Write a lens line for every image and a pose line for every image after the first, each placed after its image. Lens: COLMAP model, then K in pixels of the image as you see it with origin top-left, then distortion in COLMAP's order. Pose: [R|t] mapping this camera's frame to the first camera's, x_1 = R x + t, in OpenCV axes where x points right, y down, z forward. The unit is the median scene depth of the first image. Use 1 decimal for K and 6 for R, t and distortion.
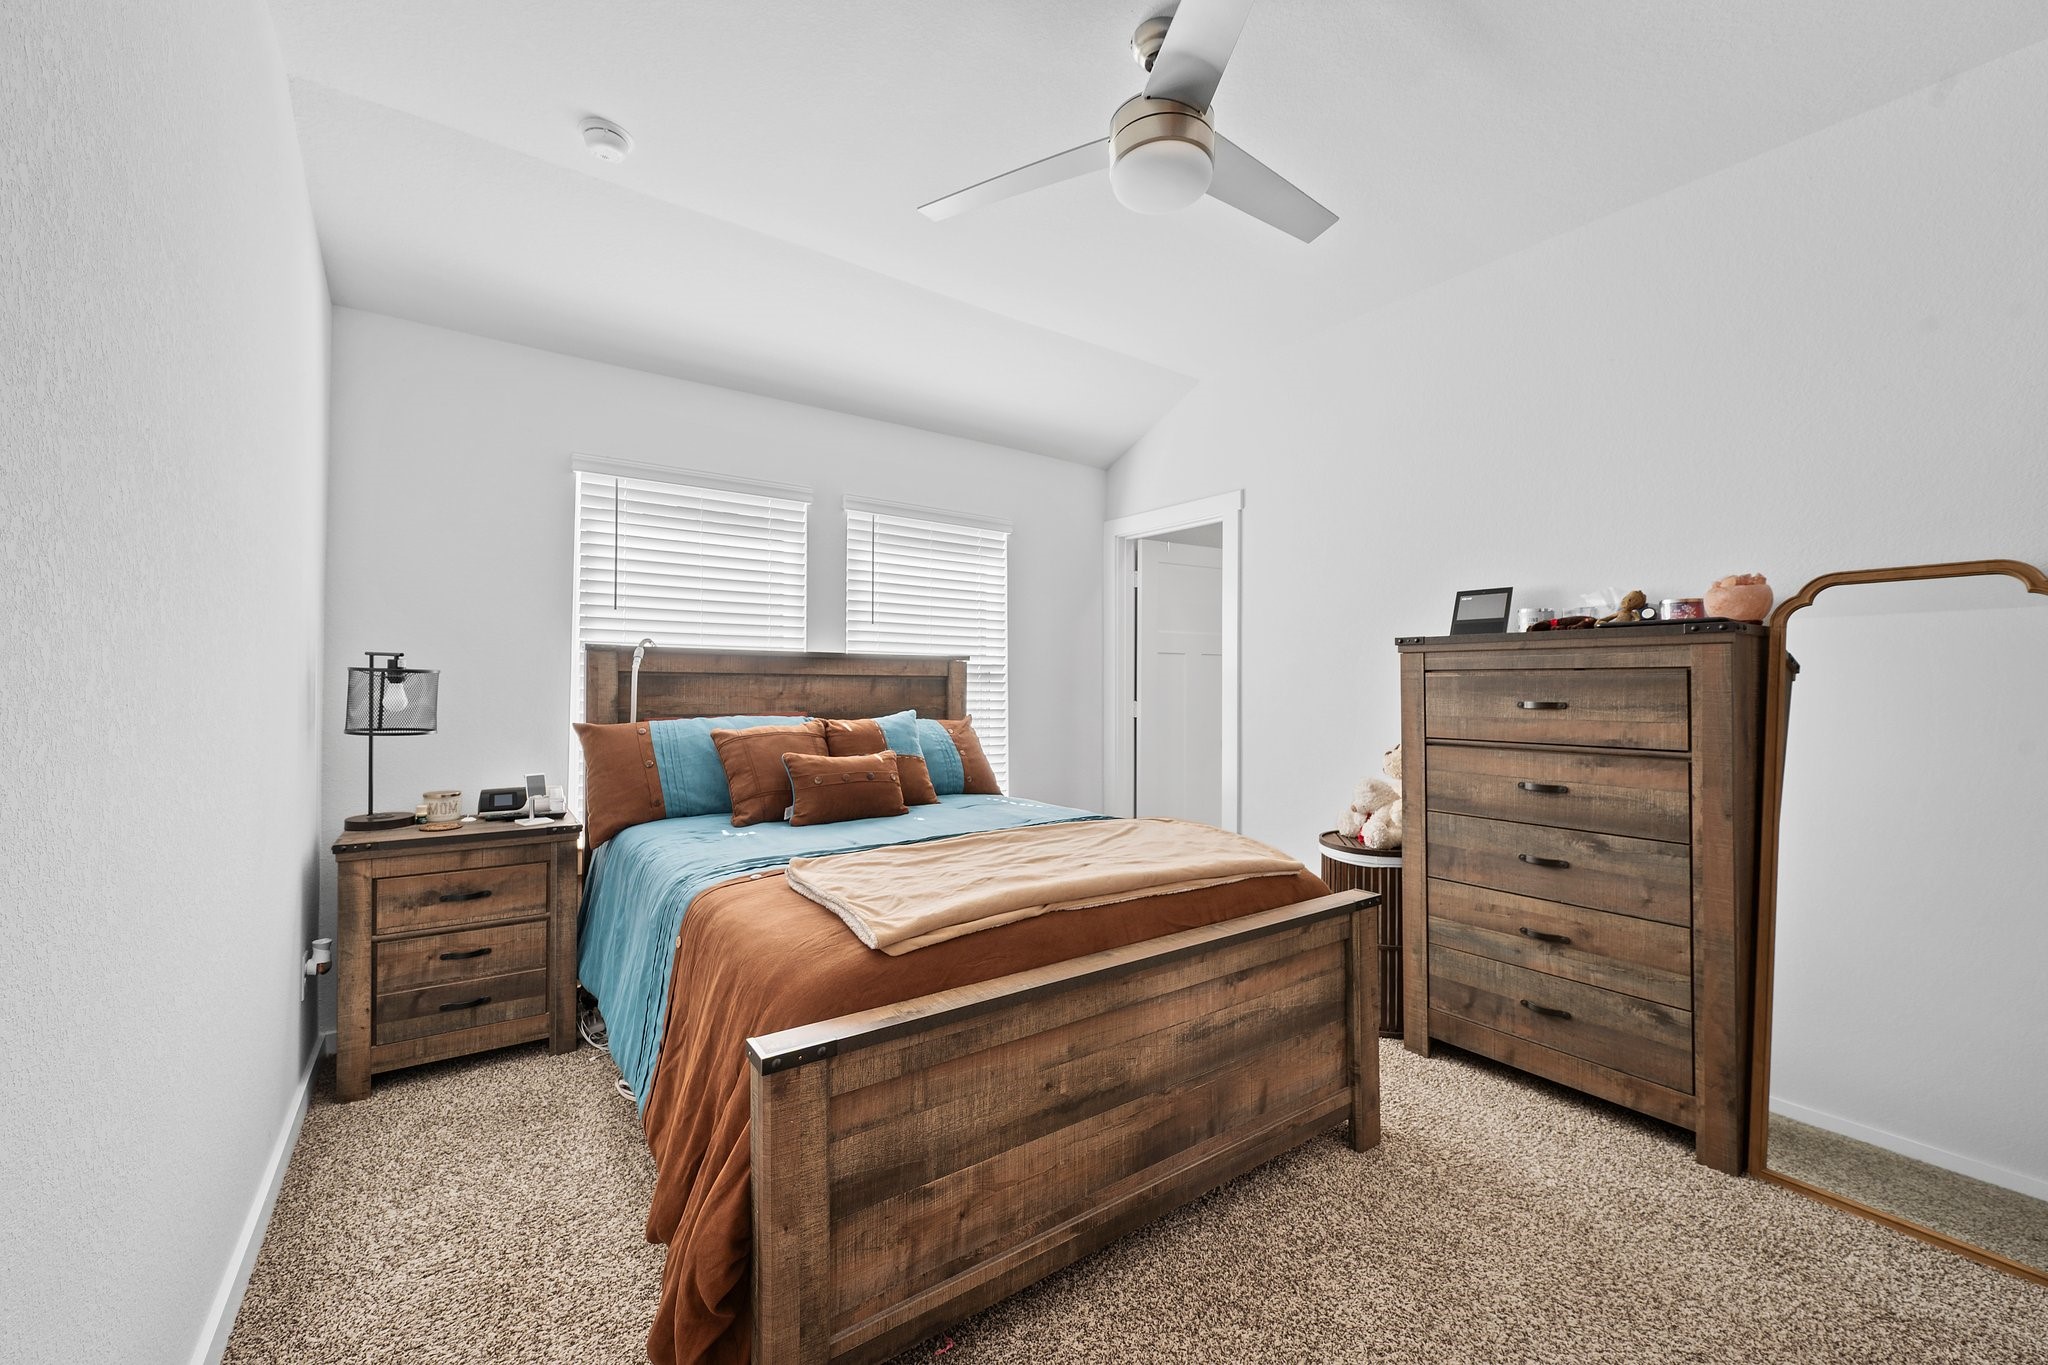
lens RADIAL K [[802.9, 0, 1032.9], [0, 802.9, 677.4], [0, 0, 1]] dist [-0.002966, -0.000197]
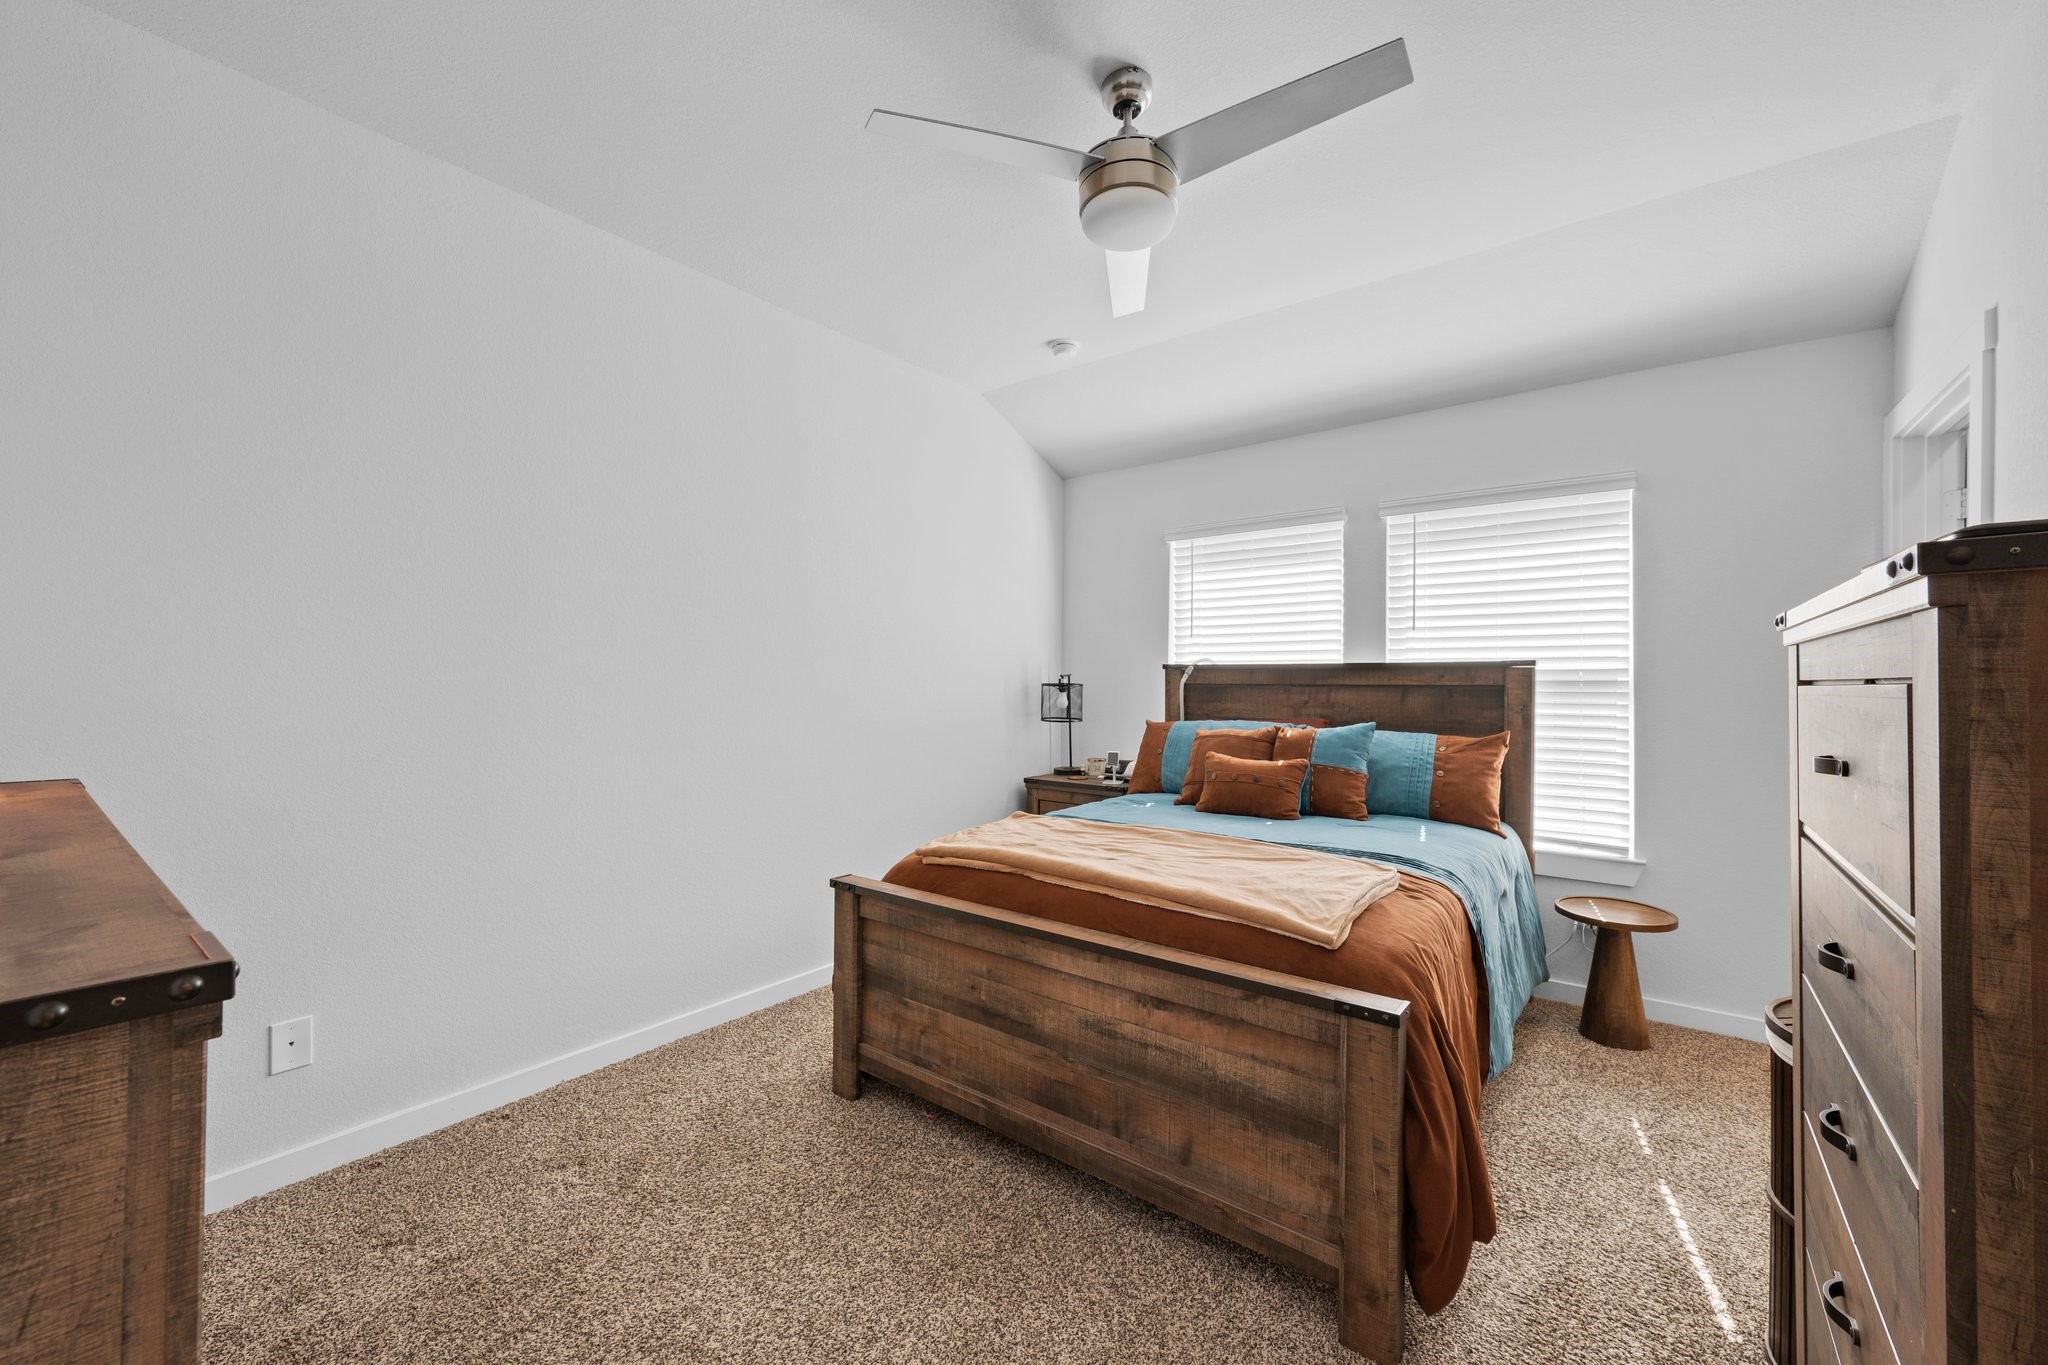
lens RADIAL K [[802.9, 0, 1032.3], [0, 802.9, 685.3], [0, 0, 1]] dist [-0.002966, -0.000197]
pose [[0.281404, -0.000954, -0.959589, 1.126627], [0.009344, 0.999955, 0.001746, -0.015082], [0.959544, -0.009457, 0.281400, 0.574876]]
